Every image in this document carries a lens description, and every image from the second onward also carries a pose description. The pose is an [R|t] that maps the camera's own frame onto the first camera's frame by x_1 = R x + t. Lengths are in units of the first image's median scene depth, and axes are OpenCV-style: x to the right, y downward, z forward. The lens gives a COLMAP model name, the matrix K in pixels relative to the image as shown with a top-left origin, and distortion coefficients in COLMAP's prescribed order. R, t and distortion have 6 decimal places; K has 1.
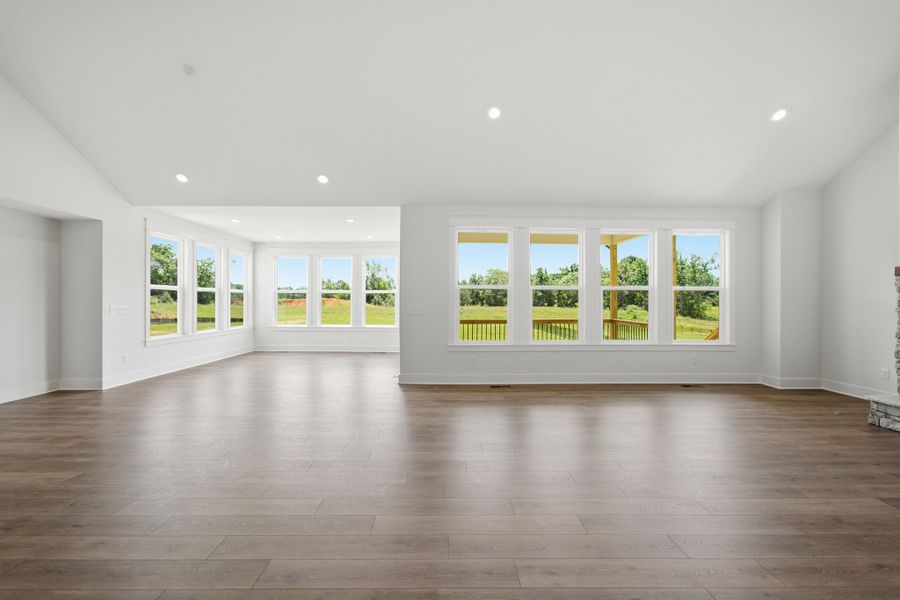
lens RADIAL K [[382.3, 0, 453.7], [0, 382.3, 298.7], [0, 0, 1]] dist [-0.017646, 0.007861]
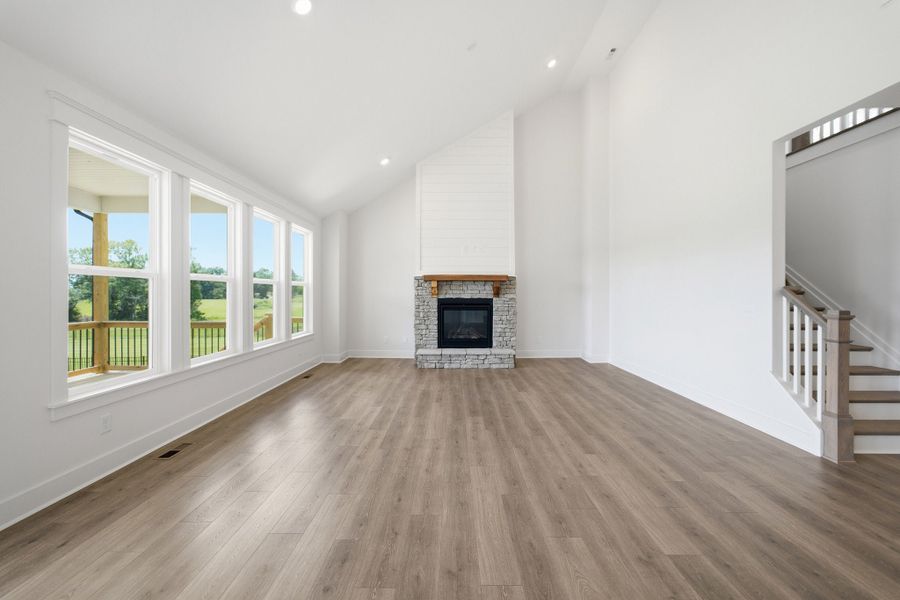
lens RADIAL K [[382.3, 0, 457.1], [0, 382.3, 294.6], [0, 0, 1]] dist [-0.017646, 0.007861]
pose [[0.015989, -0.004416, 0.999862, -0.256245], [-0.005464, 0.999975, 0.004504, -0.001195], [-0.999857, -0.005535, 0.015964, 0.362640]]
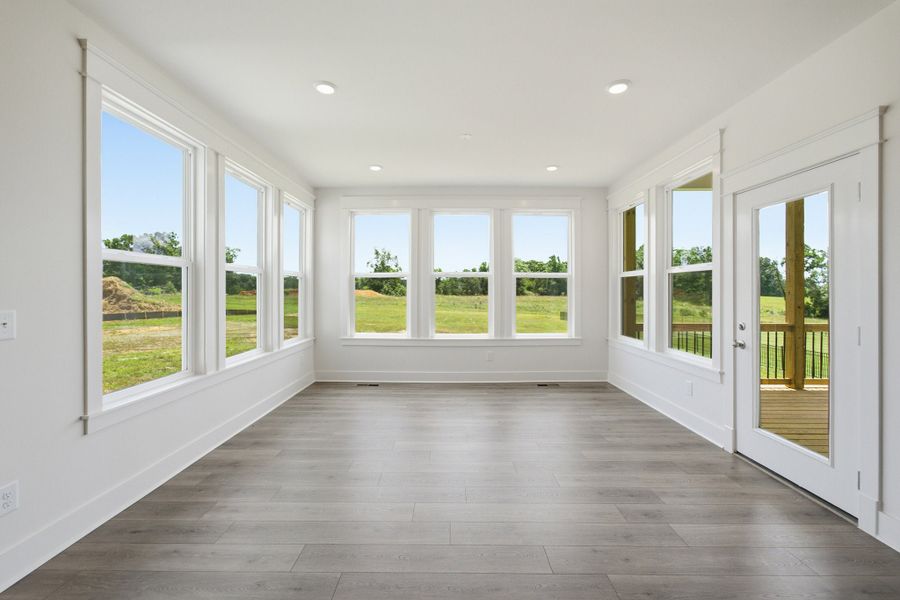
lens RADIAL K [[382.3, 0, 447.3], [0, 382.3, 289.6], [0, 0, 1]] dist [-0.017646, 0.007861]
pose [[0.999828, -0.002853, -0.018300, -0.321216], [0.002938, 0.999985, 0.004639, 0.000696], [0.018287, -0.004692, 0.999822, 0.441090]]
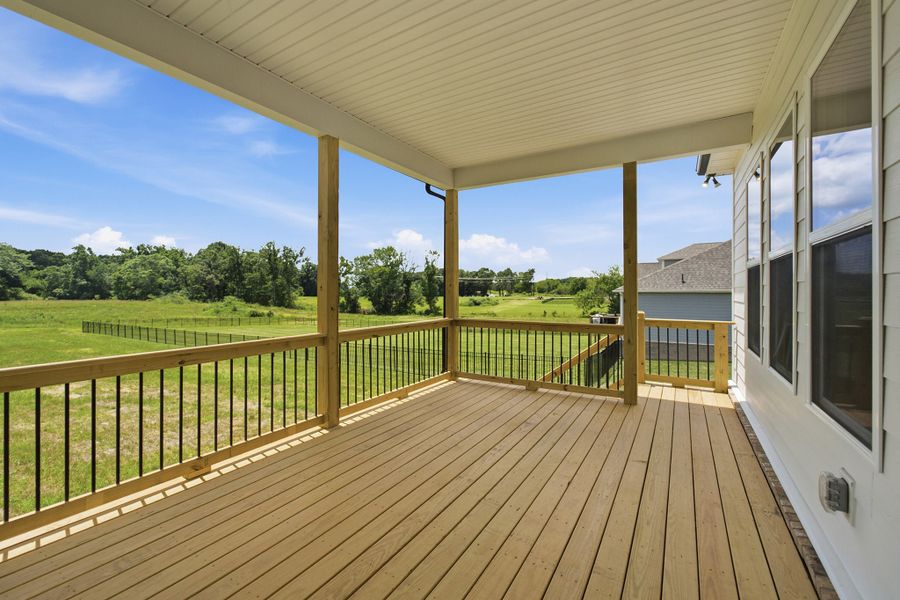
lens RADIAL K [[382.3, 0, 445.6], [0, 382.3, 293.3], [0, 0, 1]] dist [-0.017646, 0.007861]
pose [[0.536224, -0.006608, 0.844050, -0.089190], [-0.001892, 0.999957, 0.009030, 0.009673], [-0.844074, -0.006439, 0.536189, 0.692869]]
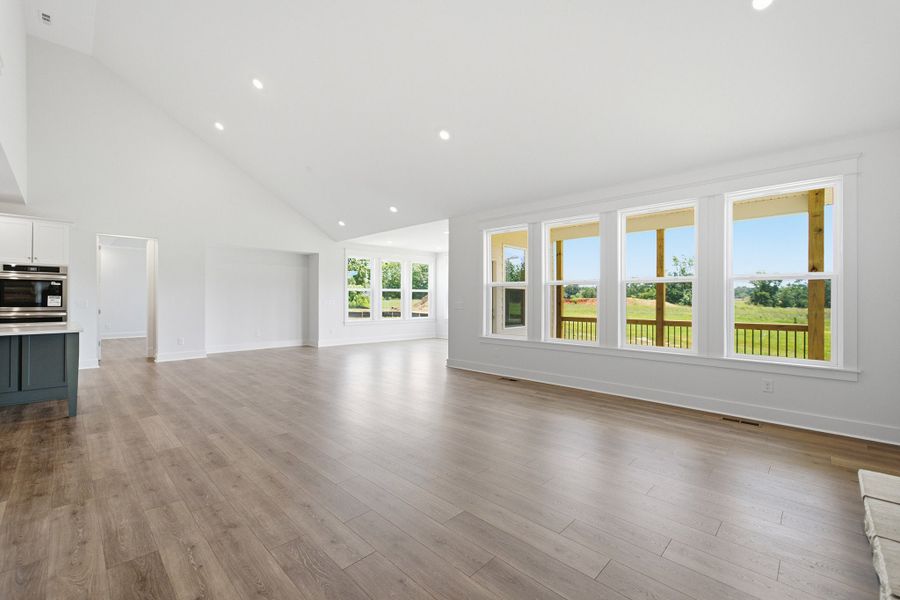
lens RADIAL K [[382.3, 0, 446.0], [0, 382.3, 300.1], [0, 0, 1]] dist [-0.017646, 0.007861]
pose [[0.689743, 0.001237, -0.724053, 0.467551], [0.002455, 0.999989, 0.004048, 0.006967], [0.724050, -0.004569, 0.689733, 0.106034]]
